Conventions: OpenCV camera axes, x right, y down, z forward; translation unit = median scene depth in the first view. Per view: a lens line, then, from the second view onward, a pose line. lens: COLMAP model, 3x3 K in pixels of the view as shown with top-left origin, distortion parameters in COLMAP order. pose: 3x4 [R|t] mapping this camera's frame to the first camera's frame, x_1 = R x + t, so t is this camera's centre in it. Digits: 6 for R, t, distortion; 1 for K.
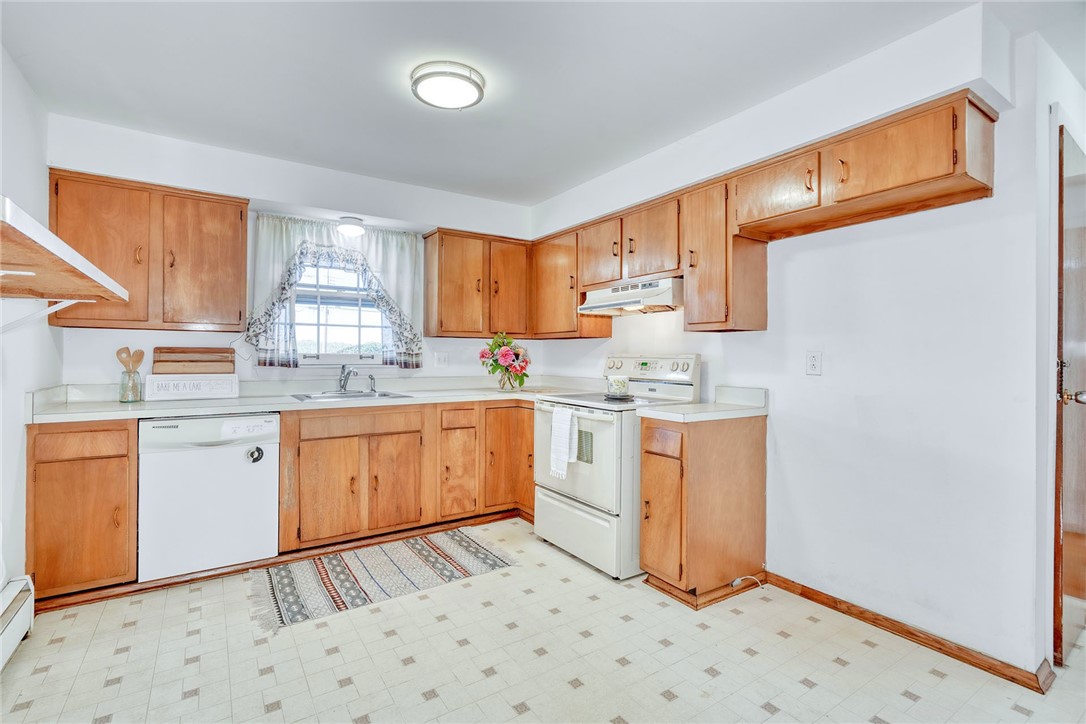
lens RADIAL K [[504.8, 0, 541.6], [0, 504.8, 352.9], [0, 0, 1]] dist [0.000457, 0.000534]
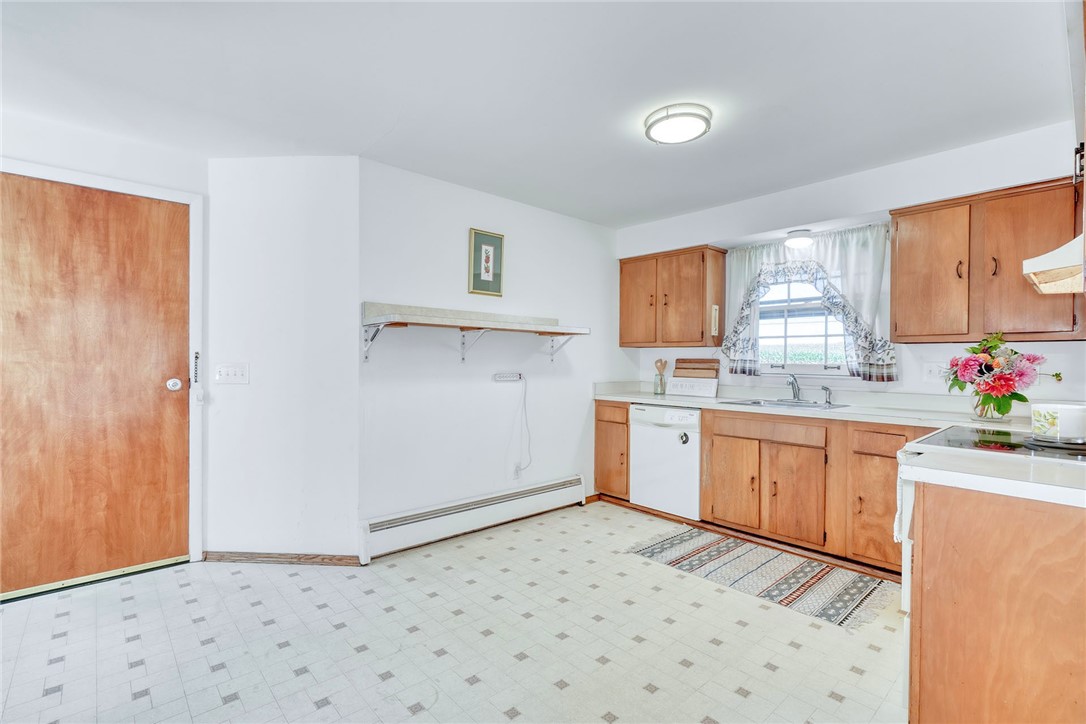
lens RADIAL K [[496.5, 0, 536.8], [0, 496.5, 362.5], [0, 0, 1]] dist [-0.002309, 0.000700]
pose [[0.145385, -0.000875, -0.989375, 0.594036], [-0.004930, 0.999987, -0.001609, 0.003746], [0.989363, 0.005112, 0.145379, 0.366664]]
